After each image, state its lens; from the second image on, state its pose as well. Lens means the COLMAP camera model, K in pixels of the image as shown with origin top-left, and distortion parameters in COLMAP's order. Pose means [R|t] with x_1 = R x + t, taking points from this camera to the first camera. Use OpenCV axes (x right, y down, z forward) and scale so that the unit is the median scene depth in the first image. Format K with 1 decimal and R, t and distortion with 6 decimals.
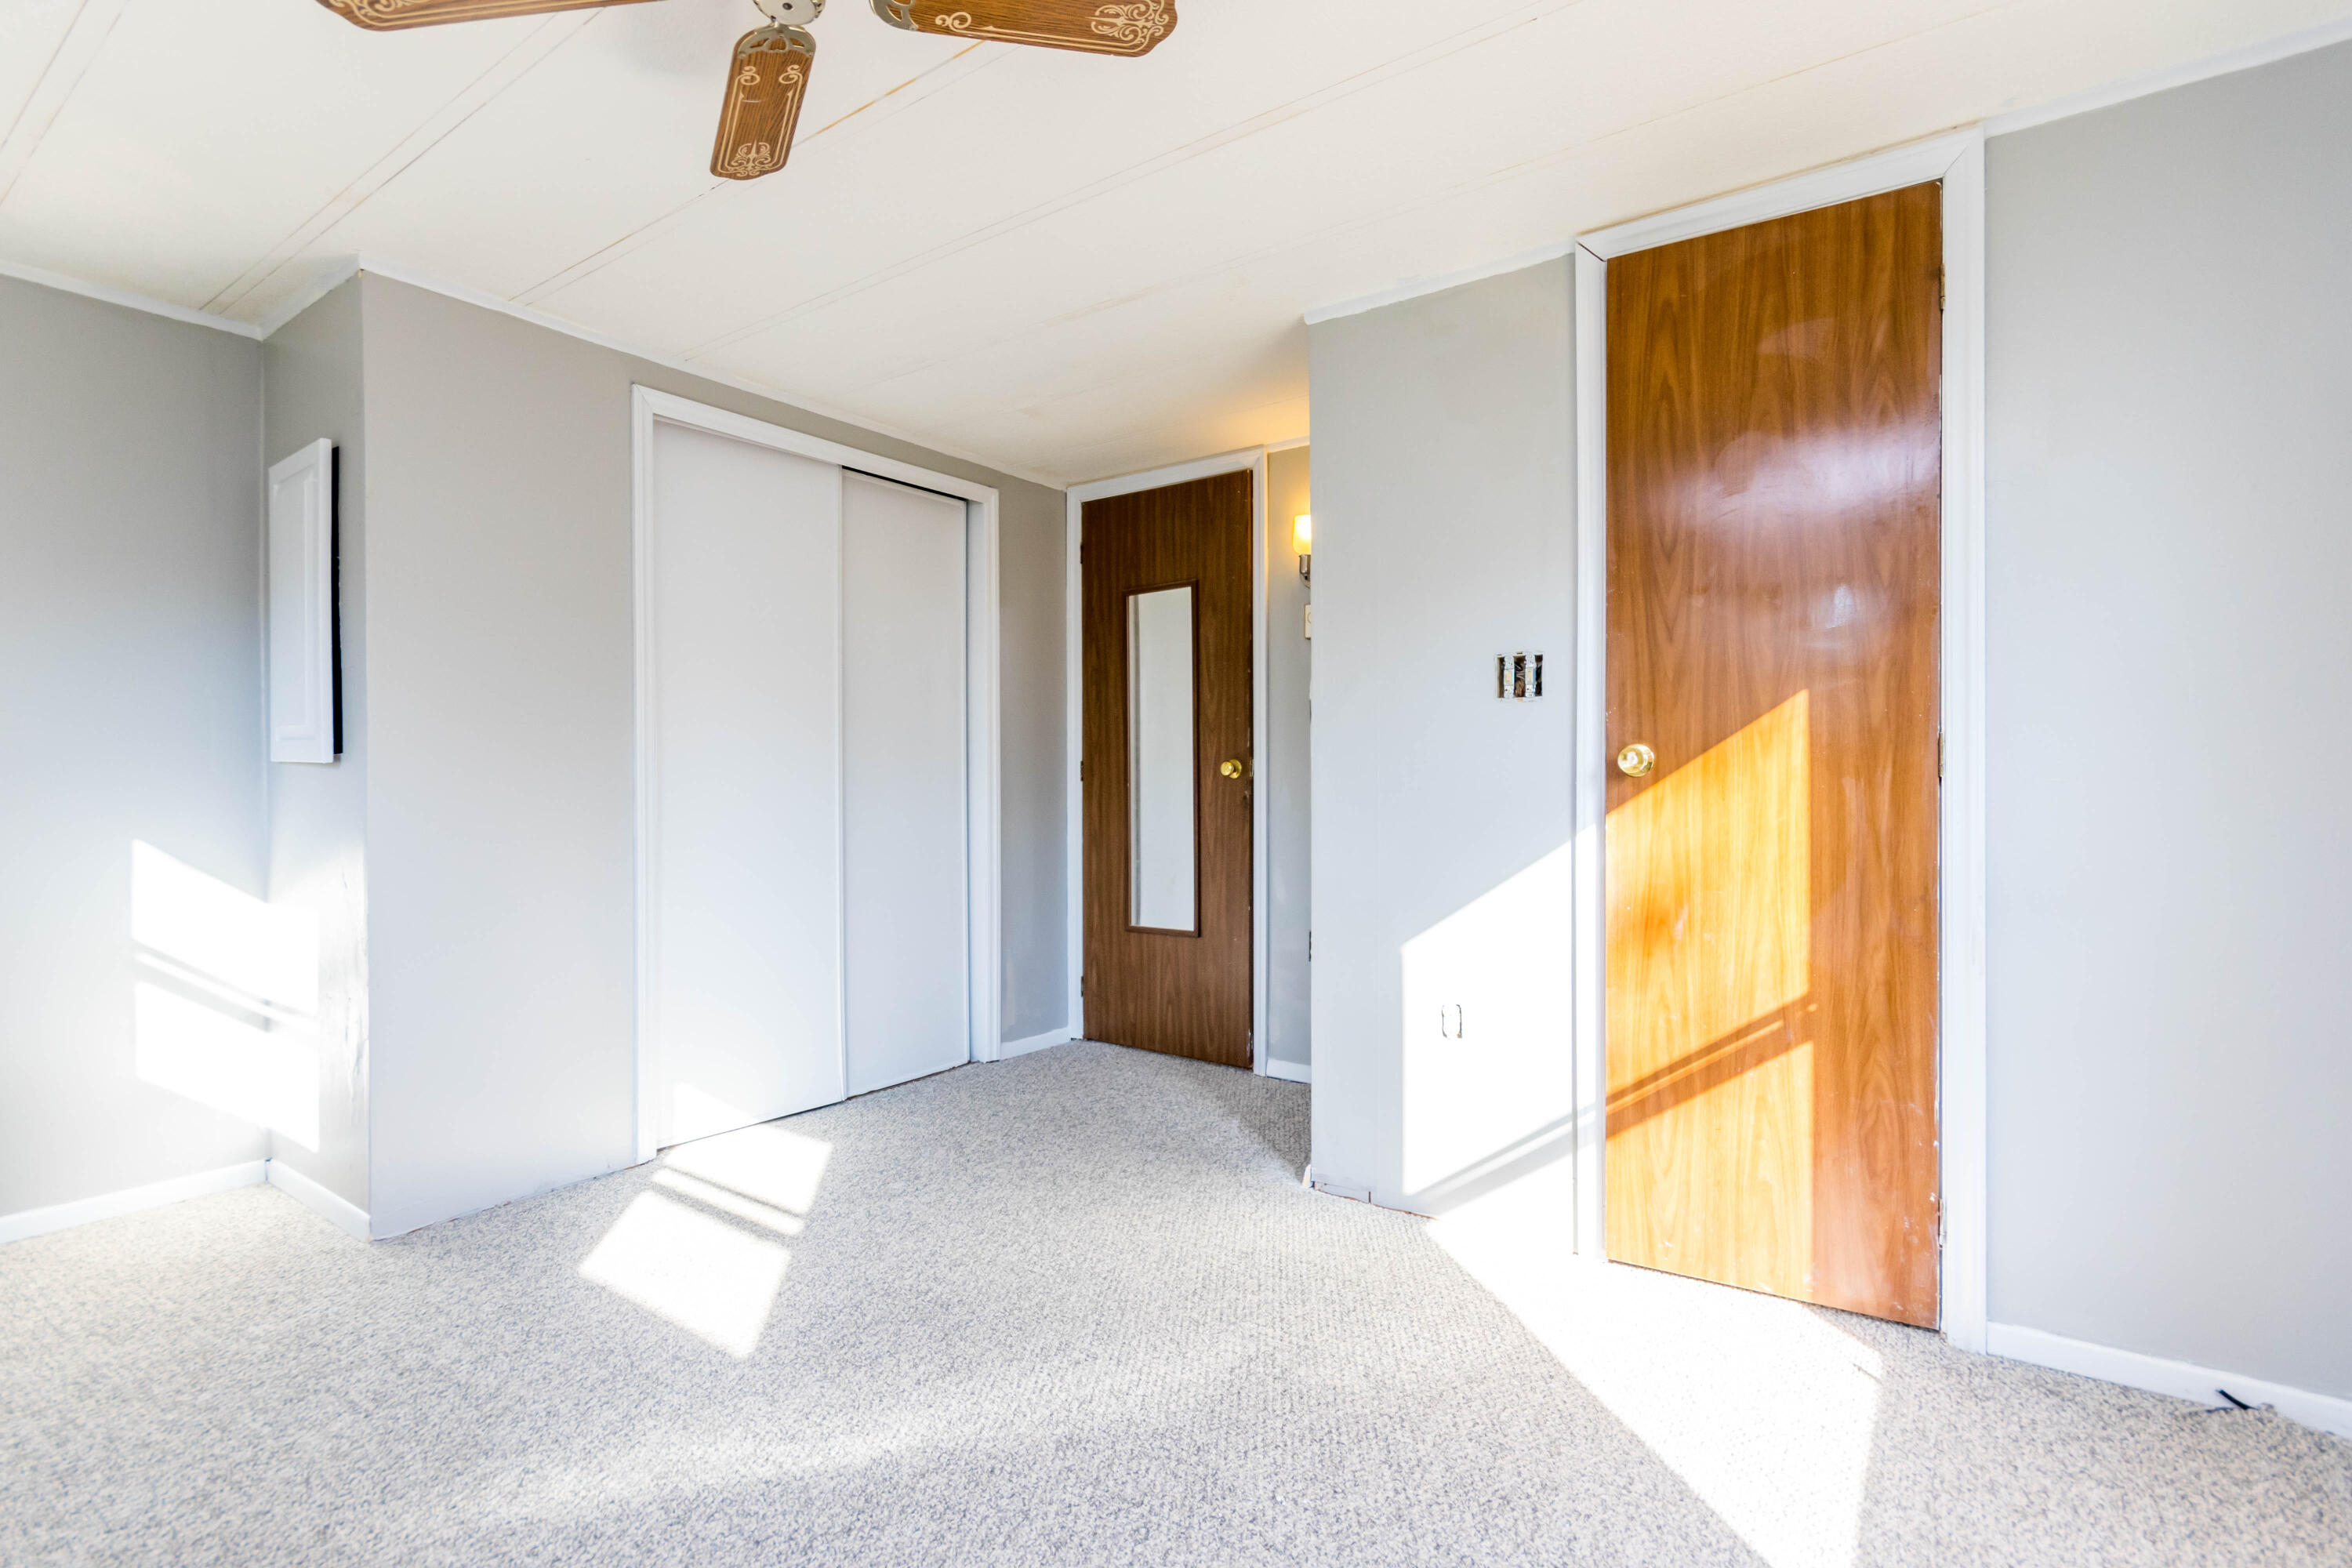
lens RADIAL K [[1113.1, 0, 1188.4], [0, 1113.1, 790.9], [0, 0, 1]] dist [0.001570, 0.000007]
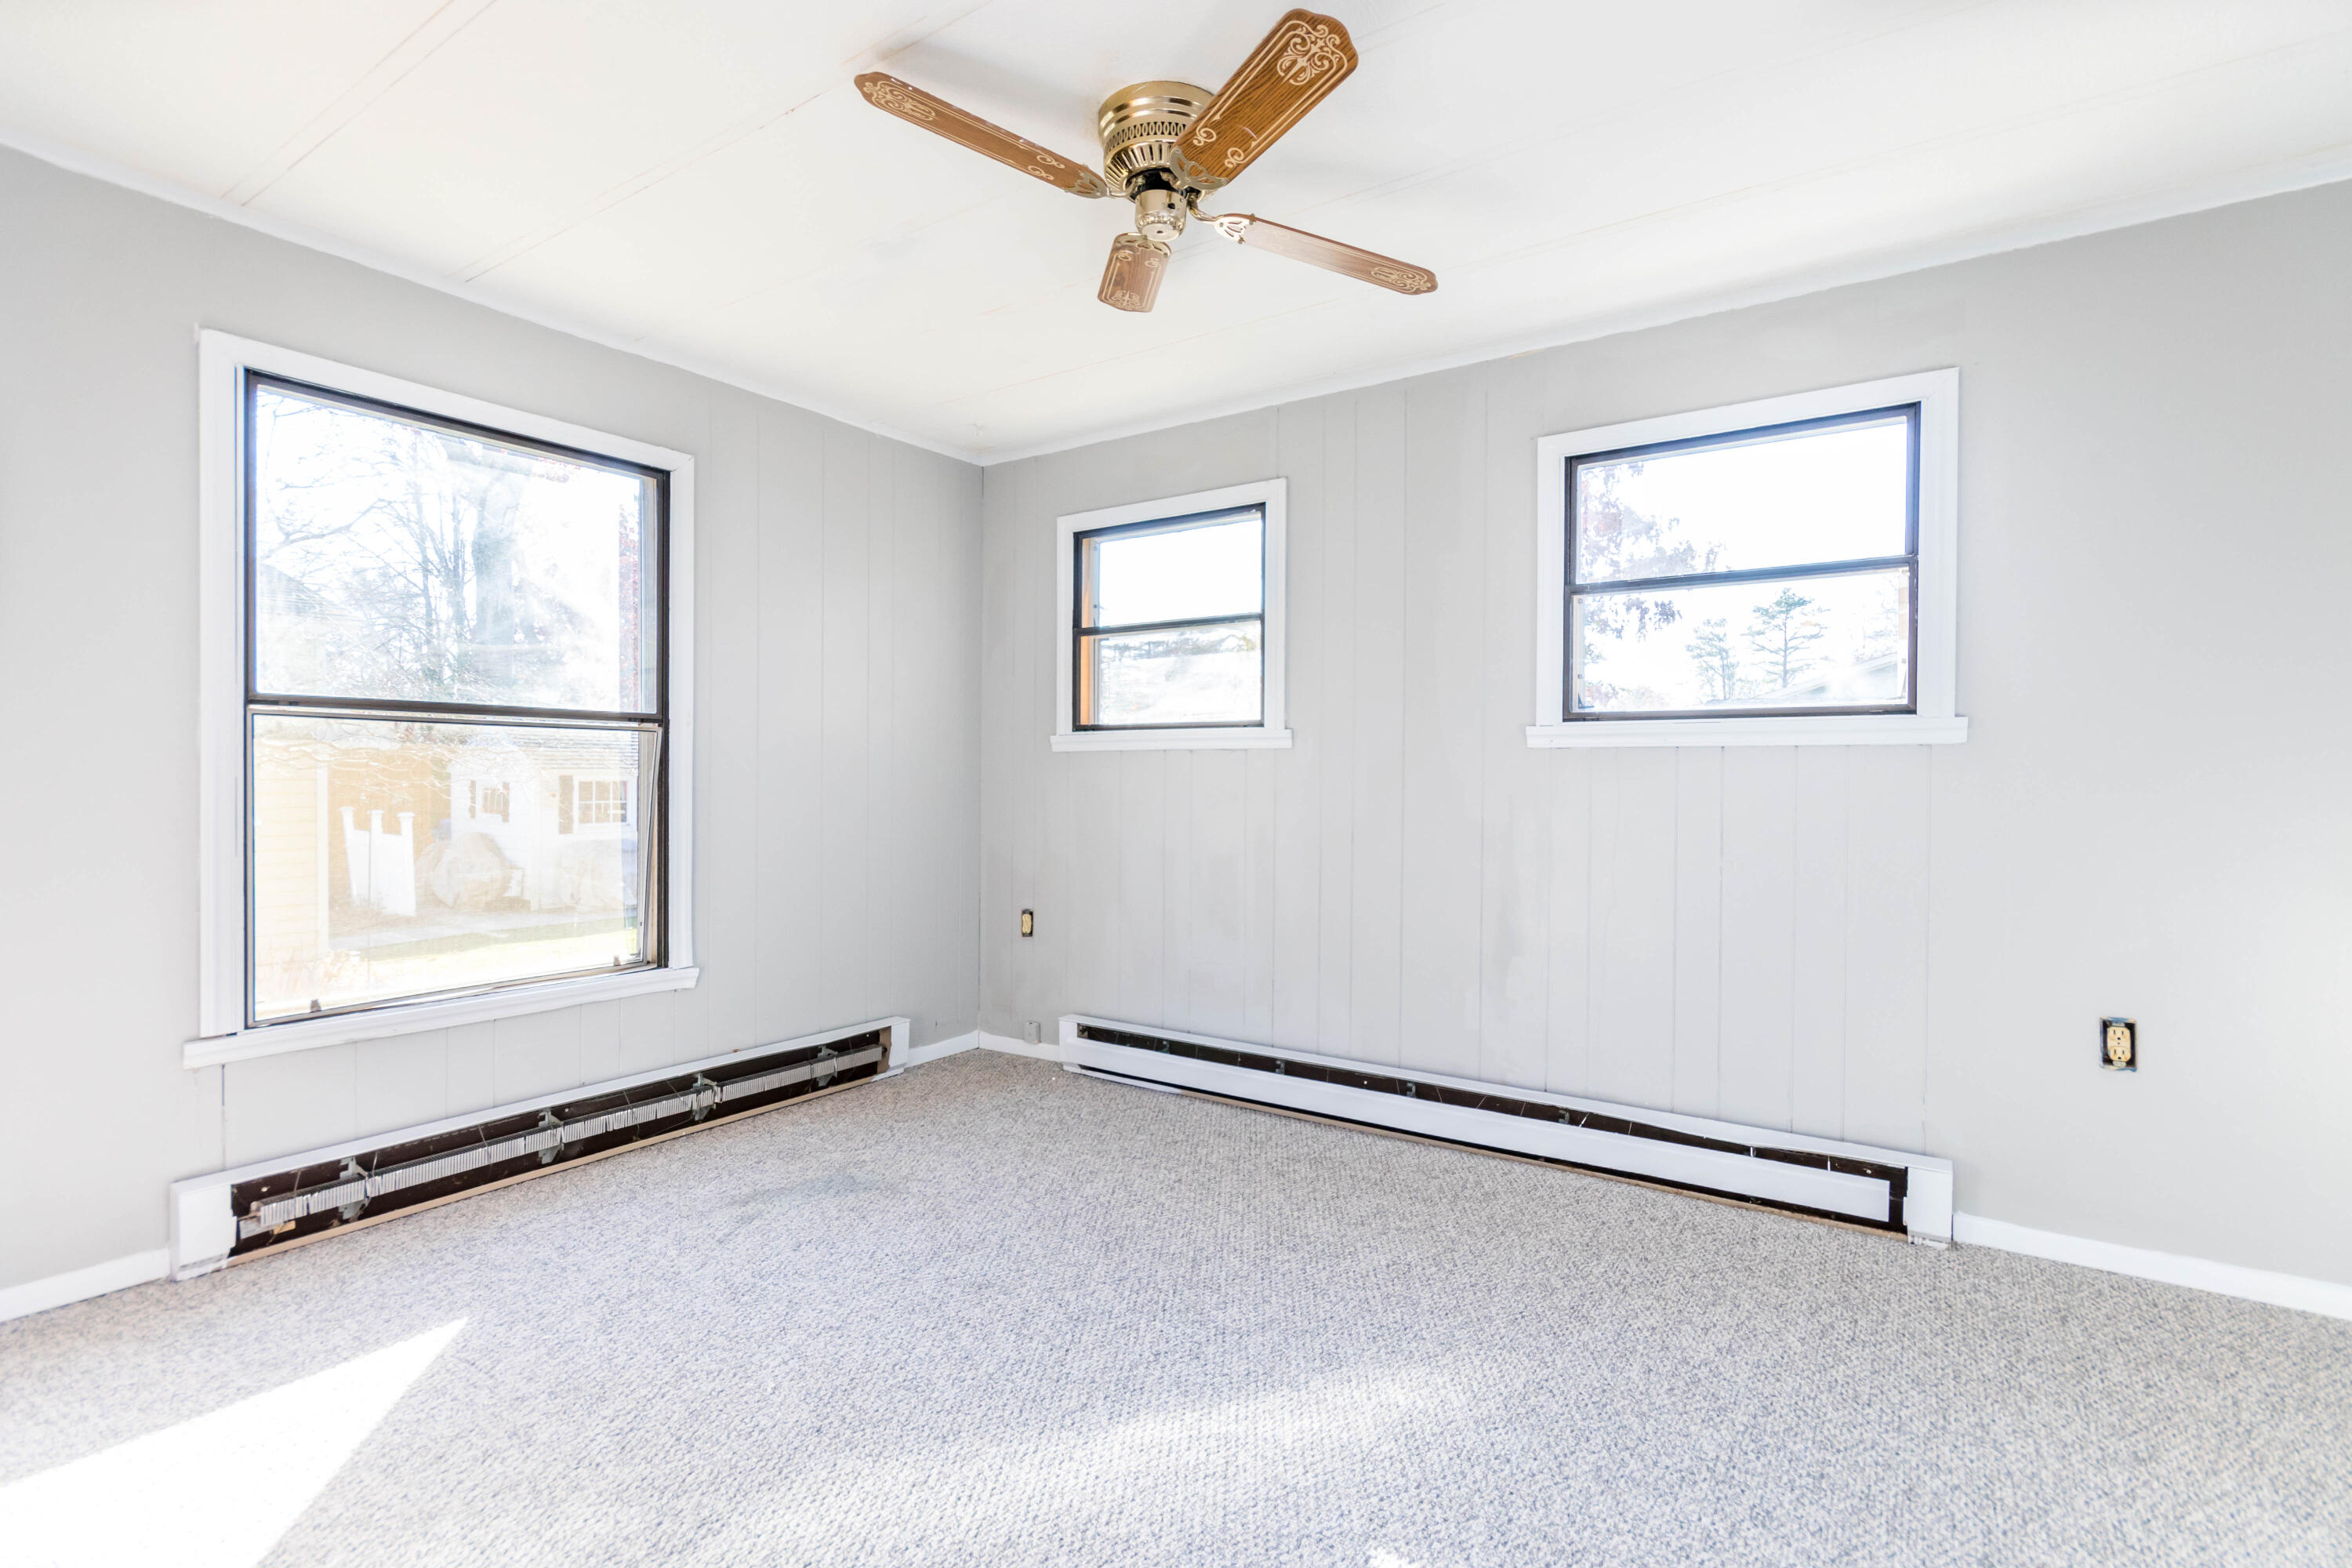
lens RADIAL K [[1113.1, 0, 1188.4], [0, 1113.1, 790.9], [0, 0, 1]] dist [0.001570, 0.000007]
pose [[-0.999772, -0.002925, -0.021154, -0.311694], [-0.003235, 0.999888, 0.014638, -0.008060], [0.021108, 0.014703, -0.999669, 2.062346]]
